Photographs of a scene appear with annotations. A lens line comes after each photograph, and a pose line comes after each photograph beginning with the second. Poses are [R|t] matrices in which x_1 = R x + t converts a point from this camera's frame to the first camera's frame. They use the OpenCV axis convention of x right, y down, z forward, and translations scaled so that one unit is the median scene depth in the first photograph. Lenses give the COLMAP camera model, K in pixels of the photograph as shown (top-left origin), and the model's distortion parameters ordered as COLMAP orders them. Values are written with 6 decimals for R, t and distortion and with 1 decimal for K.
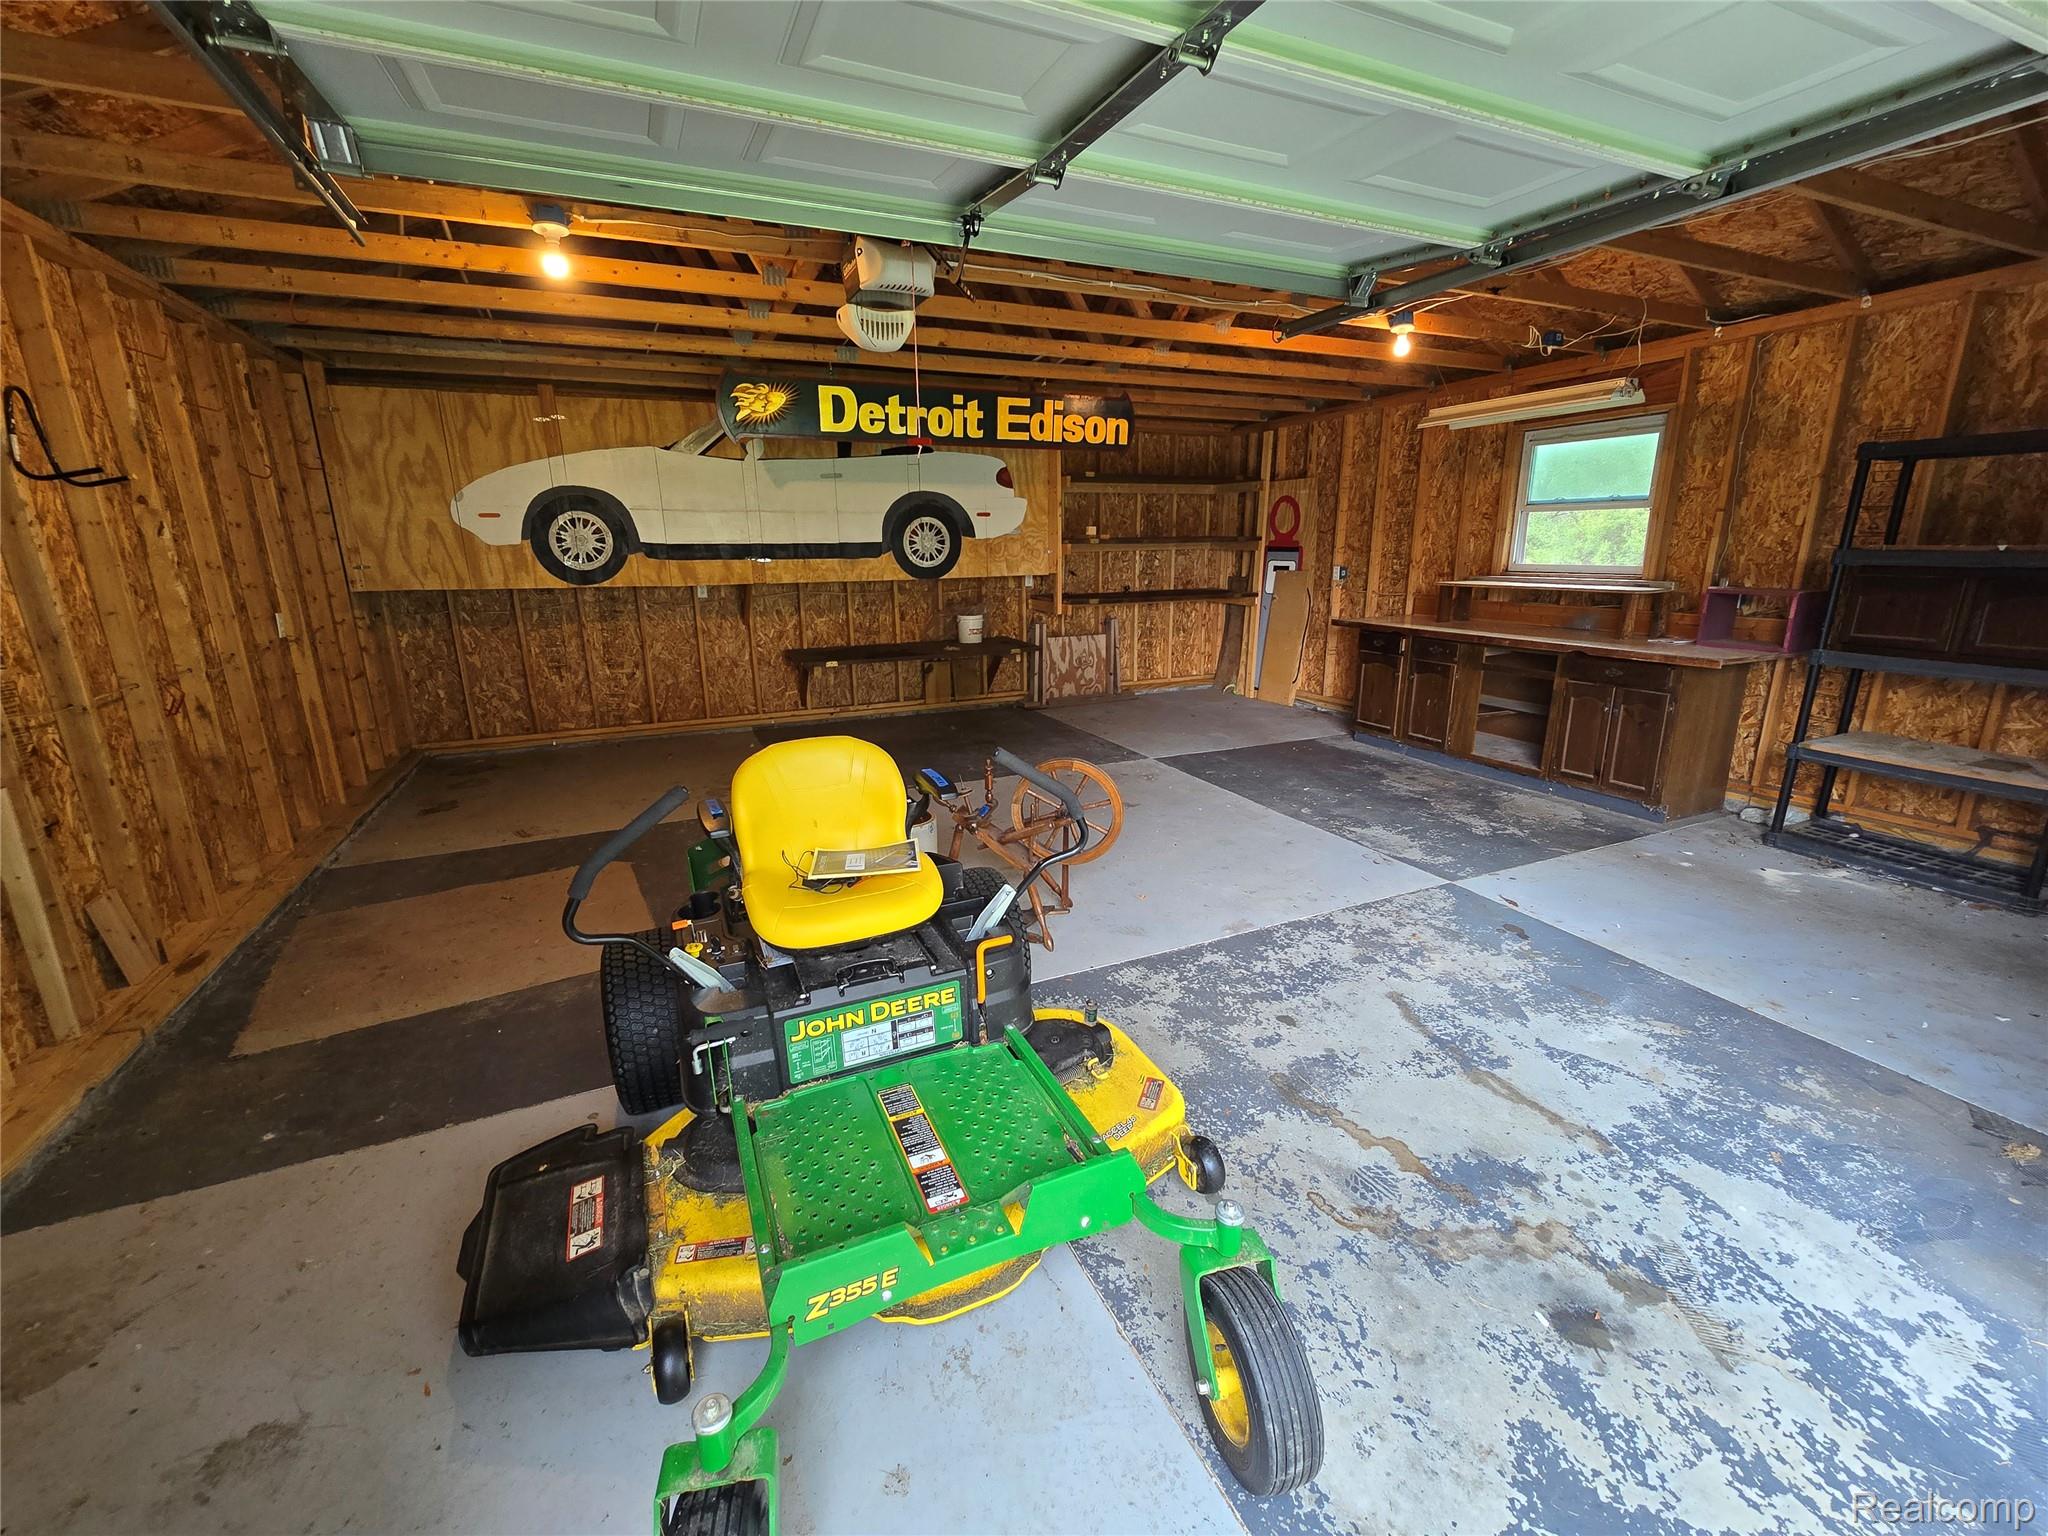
lens RADIAL K [[841.5, 0, 1024.0], [0, 841.5, 768.0], [0, 0, 1]] dist [-0.000493, -0.000043]
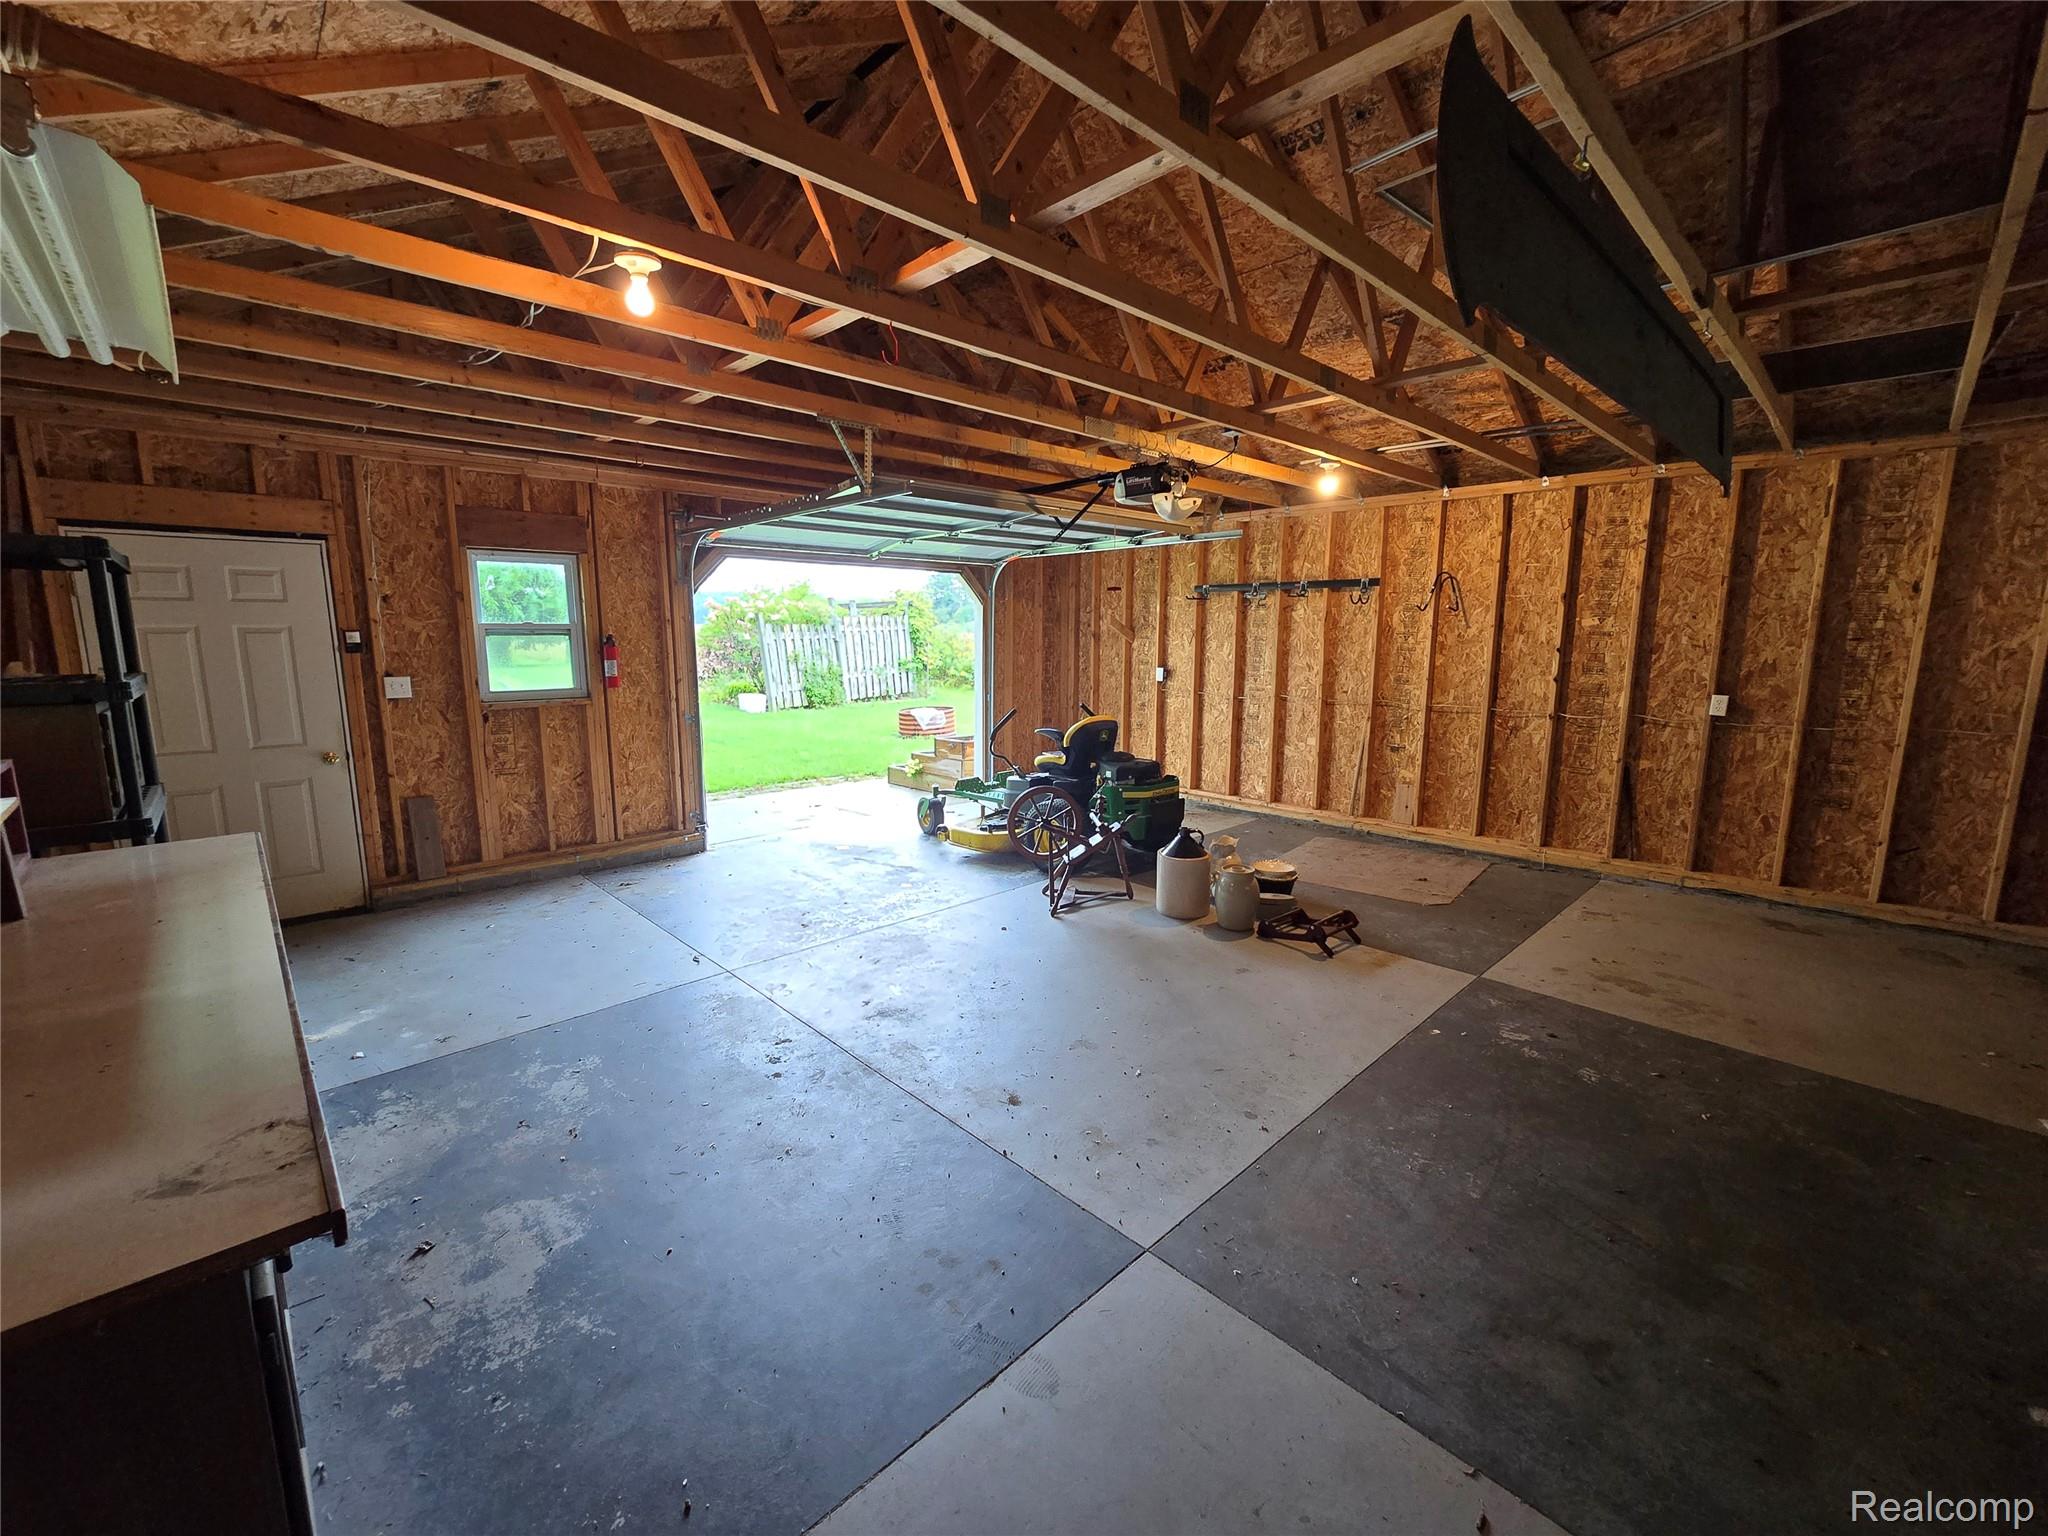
lens RADIAL K [[841.5, 0, 1024.0], [0, 841.5, 768.0], [0, 0, 1]] dist [-0.000493, -0.000043]
pose [[-0.939186, 0.065766, -0.337051, 0.447631], [-0.080420, 0.912077, 0.402055, -0.509077], [0.333858, 0.404711, -0.851321, 1.756799]]
